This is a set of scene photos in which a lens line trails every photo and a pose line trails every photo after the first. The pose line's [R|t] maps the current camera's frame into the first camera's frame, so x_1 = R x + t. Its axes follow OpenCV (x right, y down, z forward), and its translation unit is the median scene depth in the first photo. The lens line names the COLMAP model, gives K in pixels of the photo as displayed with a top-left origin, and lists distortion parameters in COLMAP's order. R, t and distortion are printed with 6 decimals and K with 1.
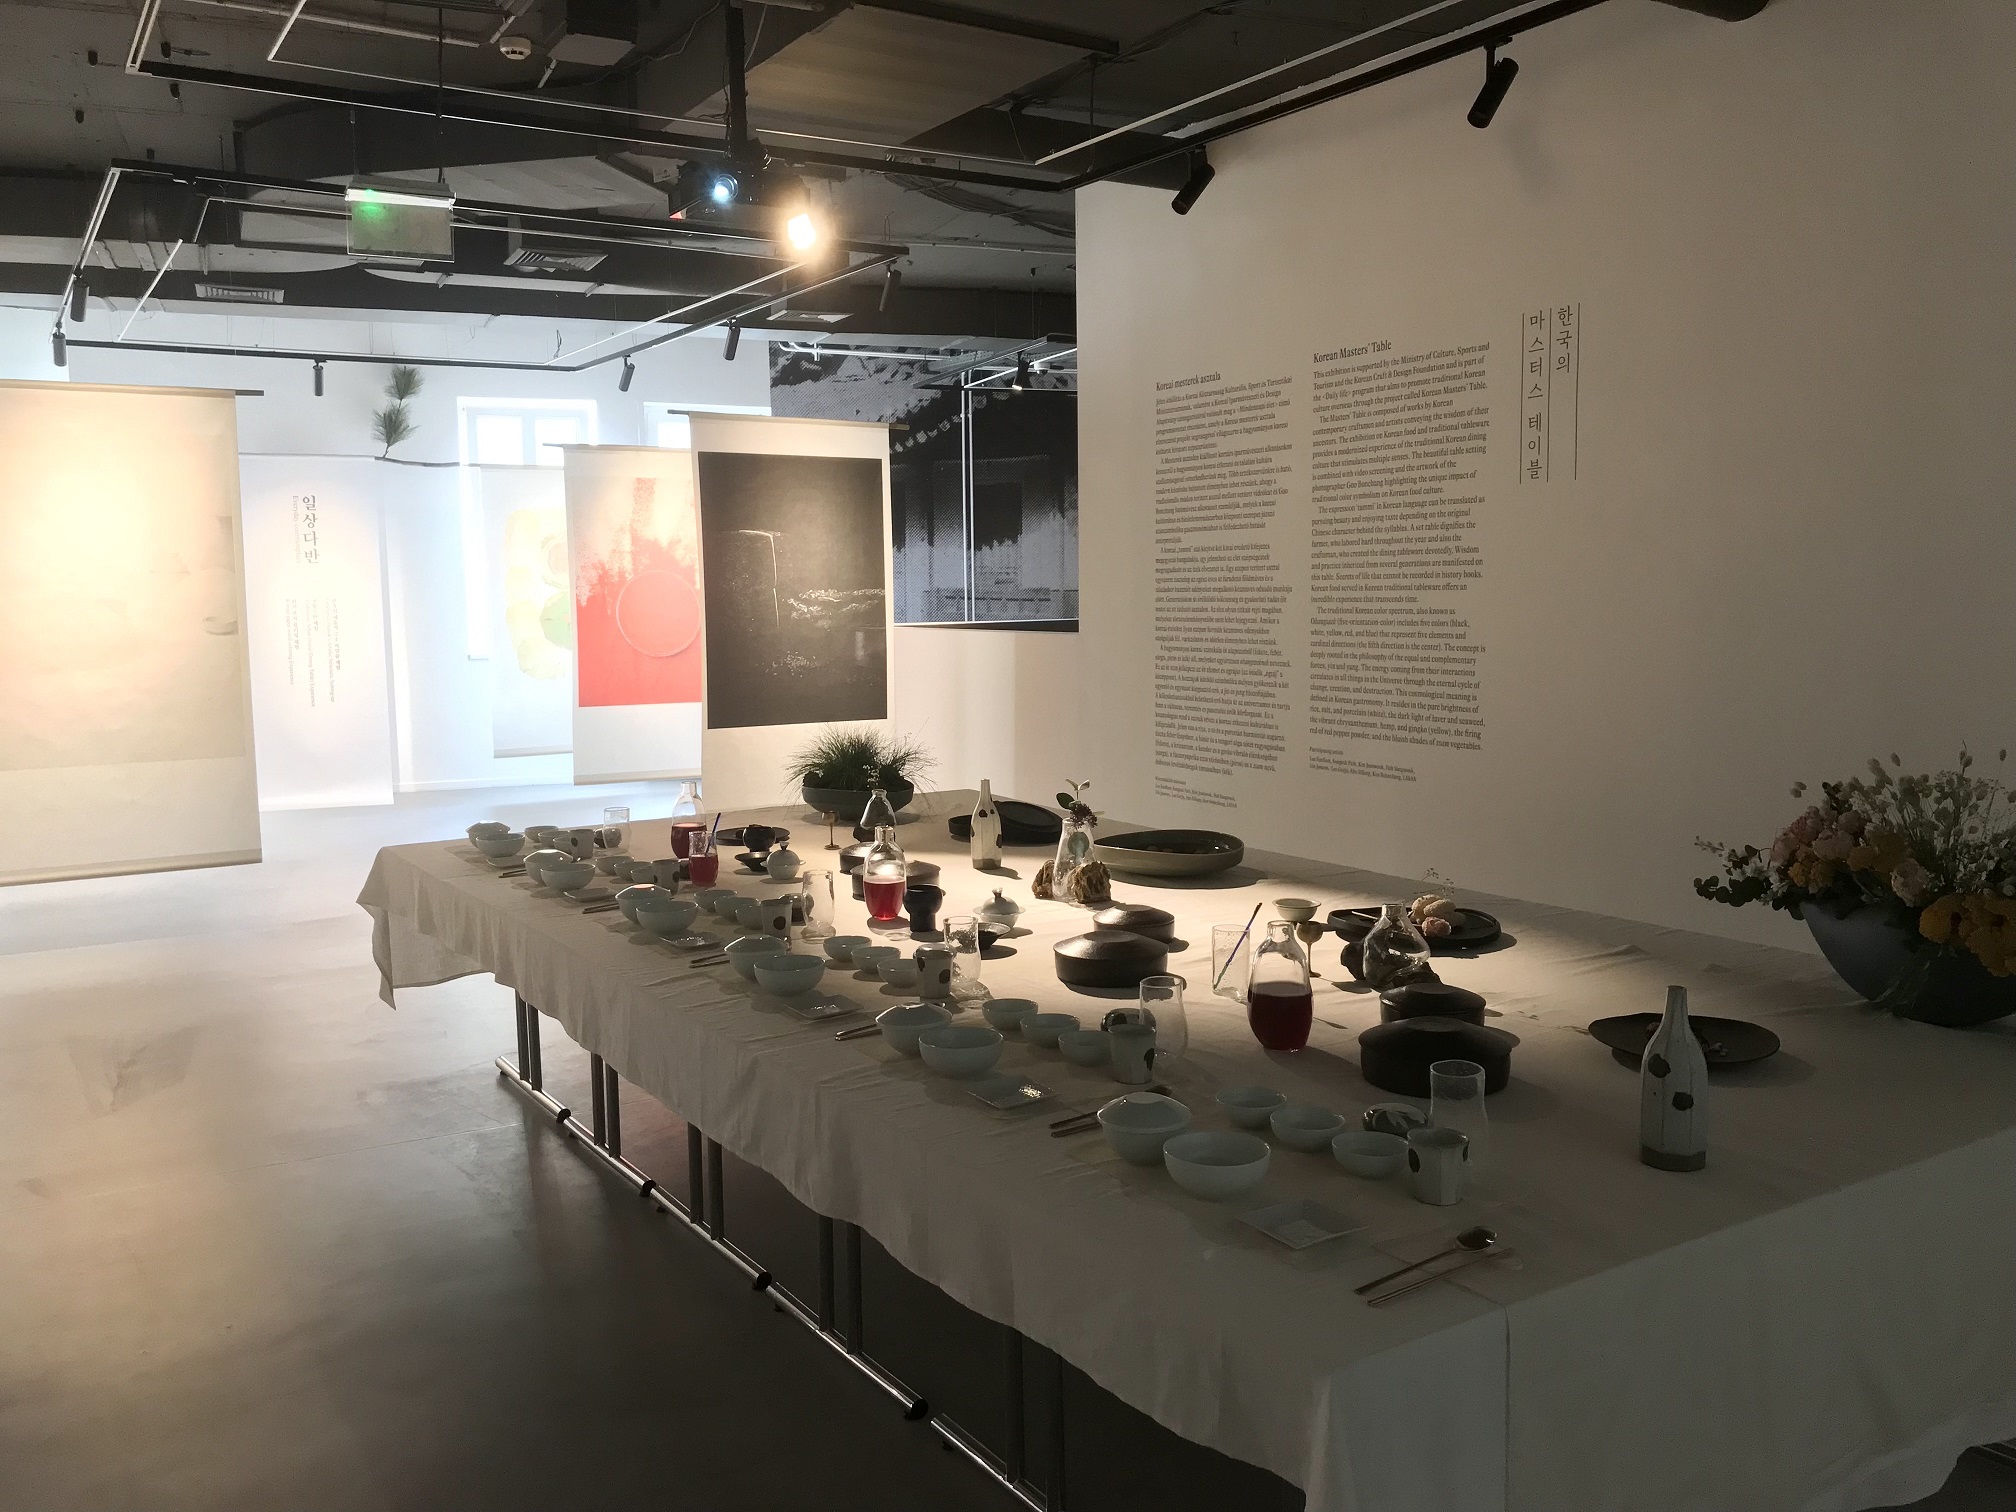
lens RADIAL K [[1633.1, 0, 1004.6], [0, 1633.1, 757.0], [0, 0, 1]] dist [0.017561, 0.002687]
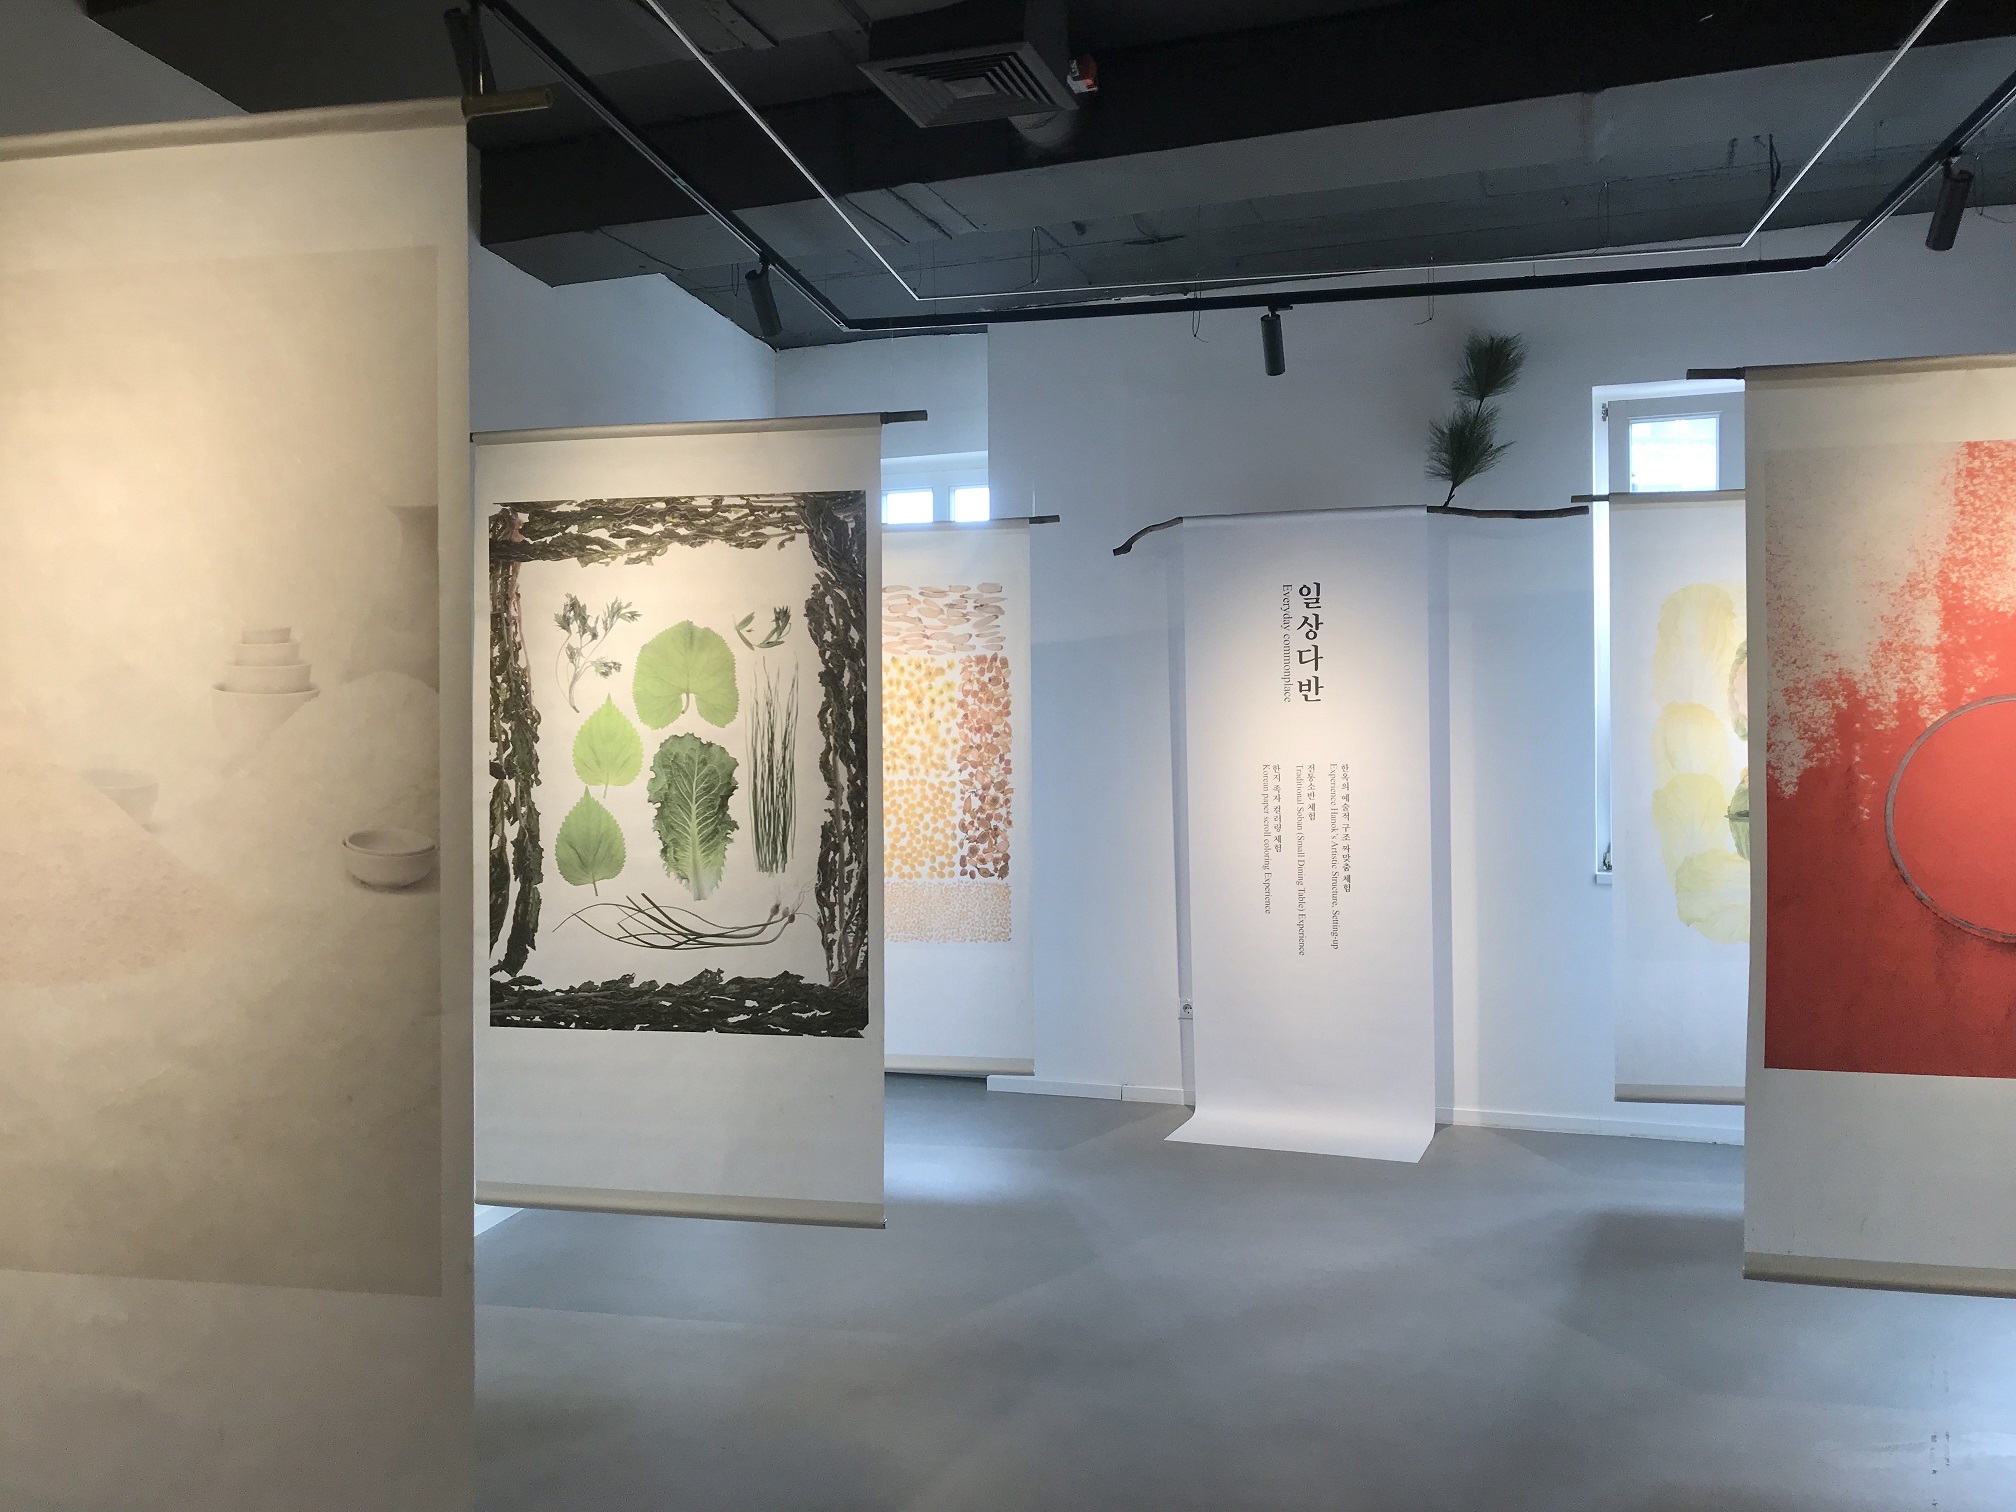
lens RADIAL K [[1633.1, 0, 999.4], [0, 1633.1, 755.7], [0, 0, 1]] dist [0.017561, 0.002687]
pose [[0.723203, 0.009447, -0.690570, -0.124346], [-0.077149, 0.994753, -0.067186, -0.059746], [0.686312, 0.101866, 0.720138, 0.581802]]
